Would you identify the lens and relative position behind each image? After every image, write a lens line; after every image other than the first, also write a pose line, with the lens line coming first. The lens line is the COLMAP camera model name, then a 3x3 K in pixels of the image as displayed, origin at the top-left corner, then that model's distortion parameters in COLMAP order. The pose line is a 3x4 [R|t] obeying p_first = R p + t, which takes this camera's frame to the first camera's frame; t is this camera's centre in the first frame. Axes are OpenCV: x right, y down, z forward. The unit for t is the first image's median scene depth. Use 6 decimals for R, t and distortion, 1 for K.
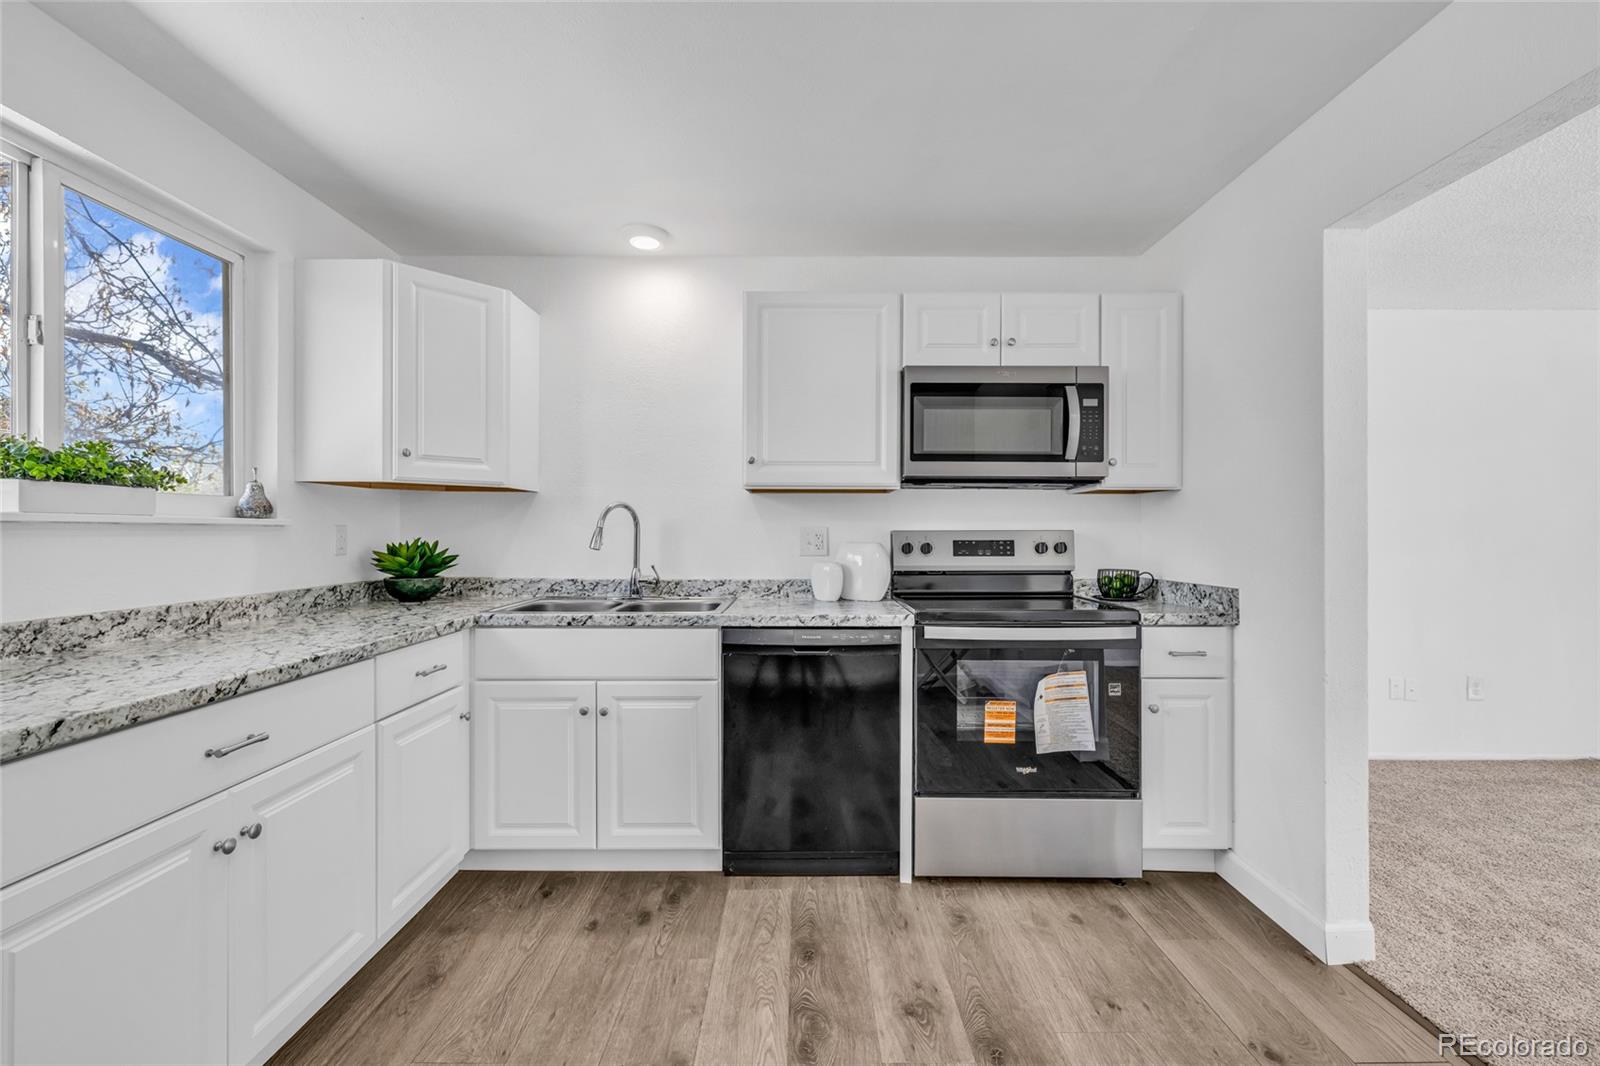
lens RADIAL K [[672.5, 0, 798.2], [0, 672.5, 536.4], [0, 0, 1]] dist [0.000562, 0.000651]
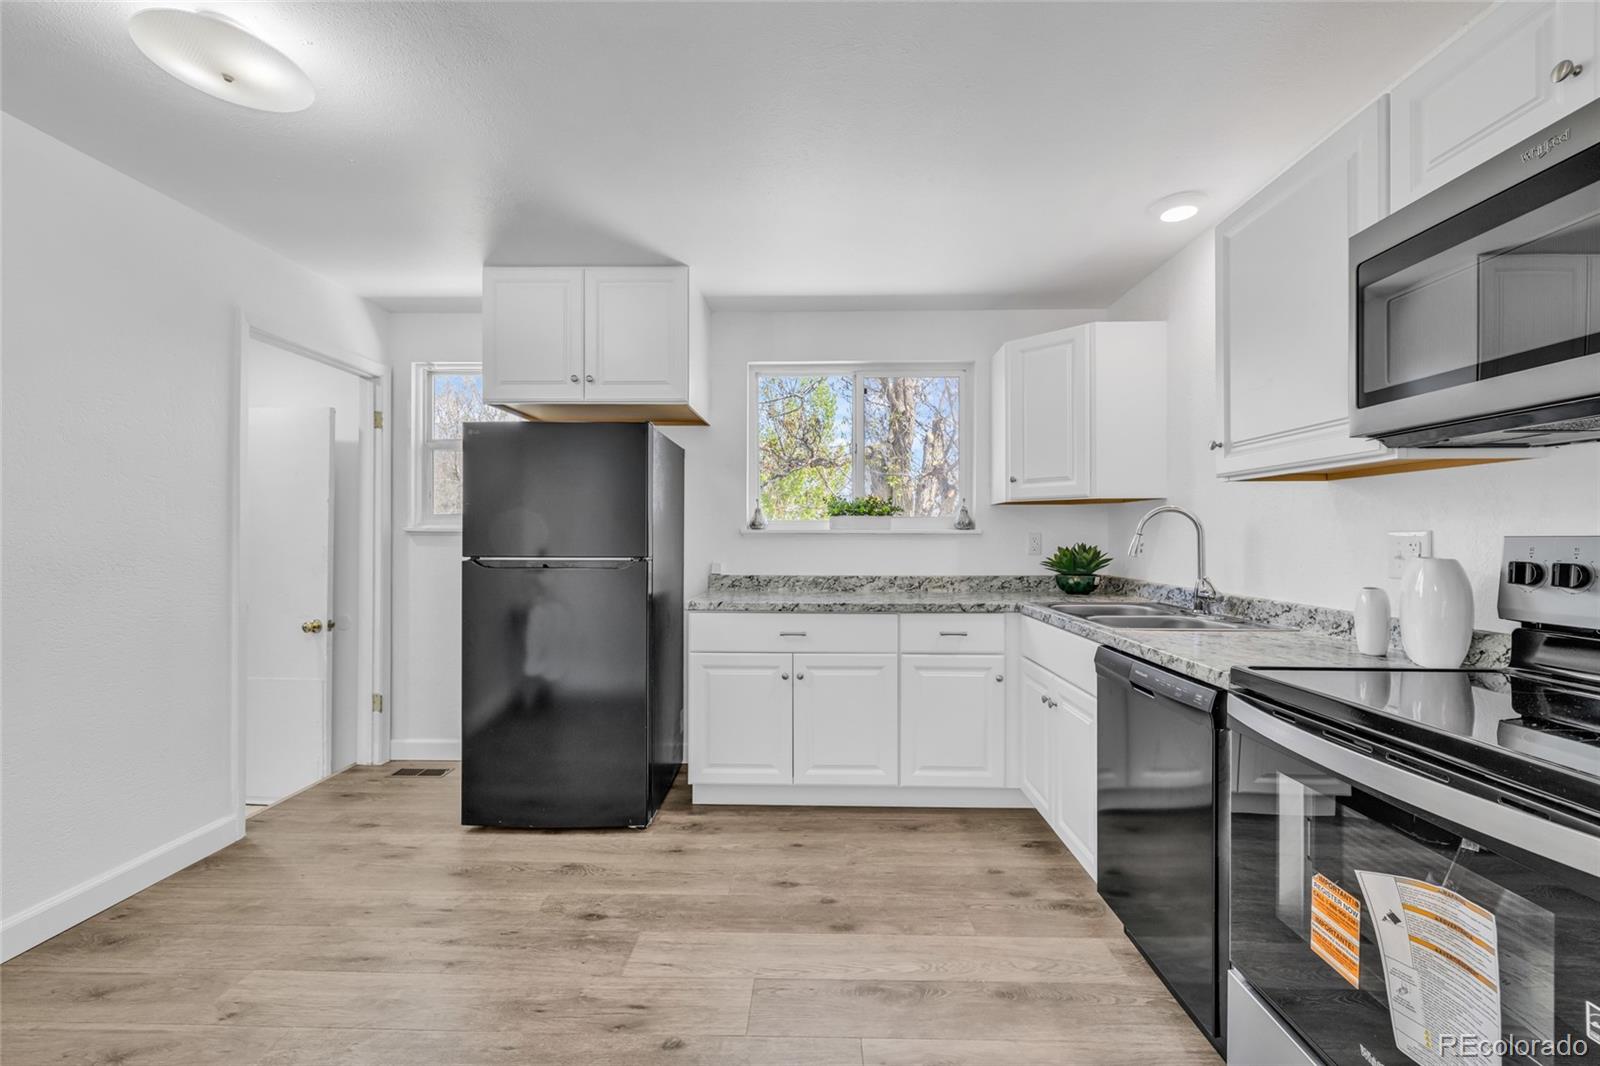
lens RADIAL K [[672.5, 0, 811.3], [0, 672.5, 542.5], [0, 0, 1]] dist [0.000562, 0.000651]
pose [[-0.009779, 0.006697, -0.999930, 0.800033], [-0.009072, 0.999936, 0.006786, -0.003367], [0.999911, 0.009137, -0.009717, 0.626396]]
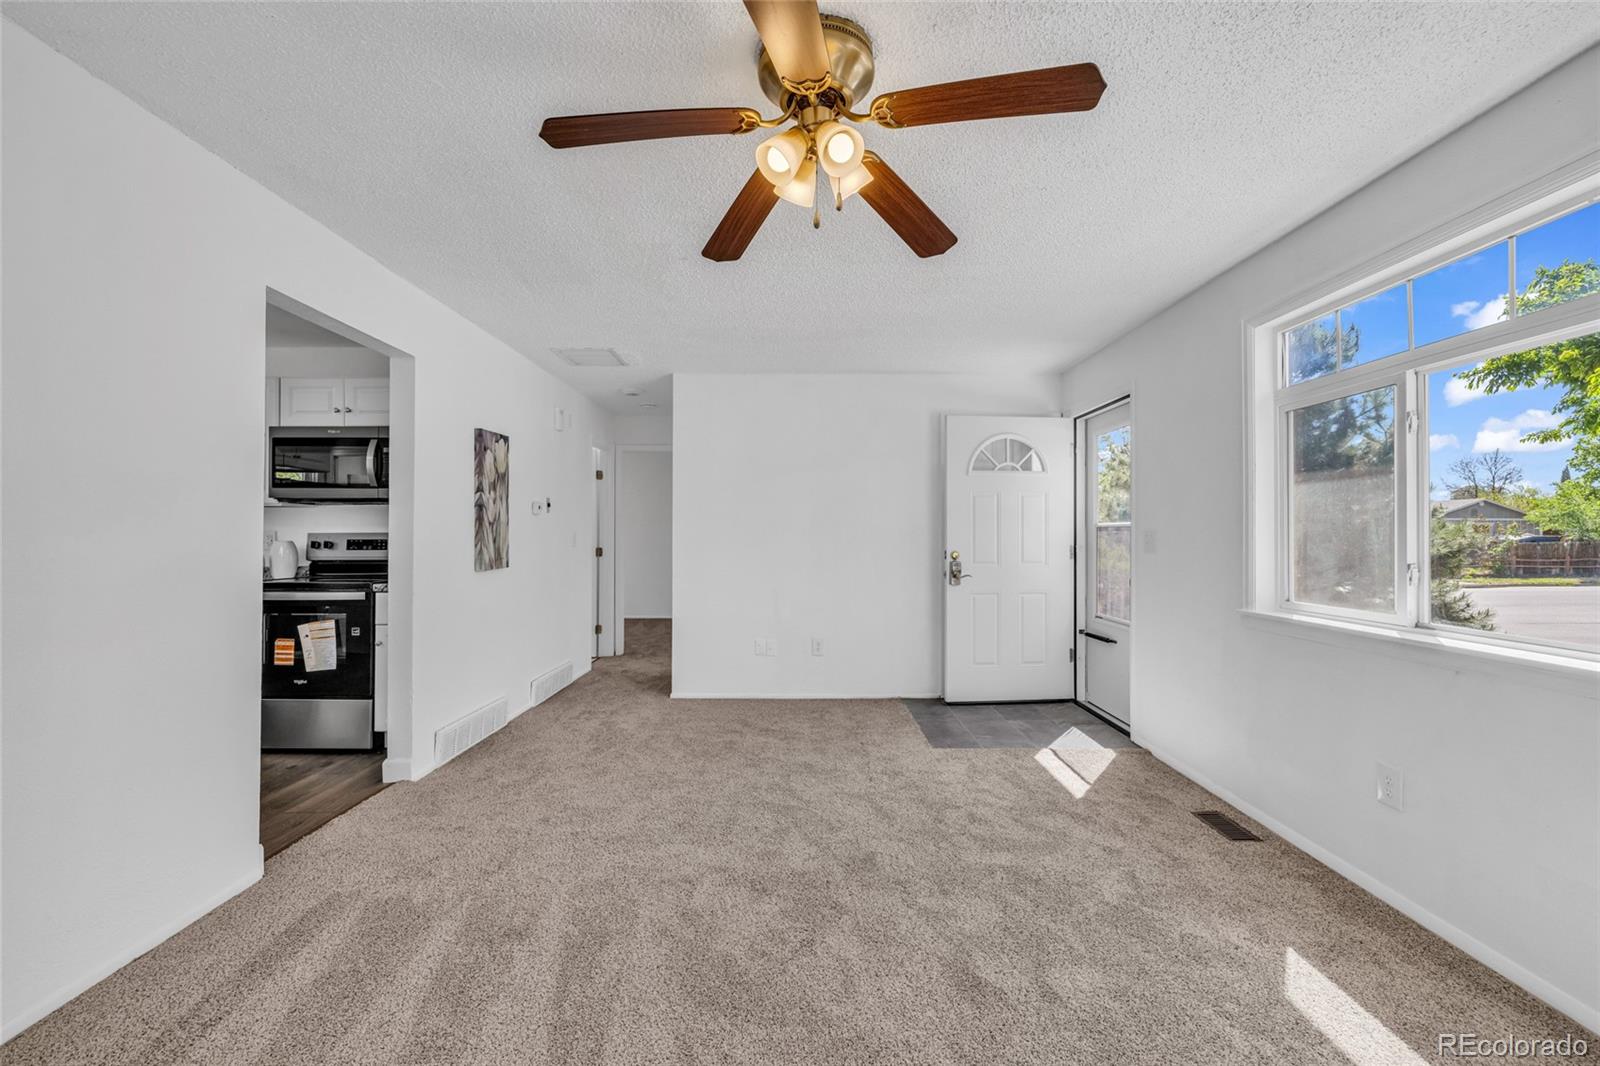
lens RADIAL K [[672.5, 0, 806.3], [0, 672.5, 537.5], [0, 0, 1]] dist [0.000562, 0.000651]
pose [[0.999992, 0.000745, 0.003875, 1.553796], [-0.000745, 1.000000, -0.000153, 0.001040], [-0.003875, 0.000150, 0.999992, -0.619308]]
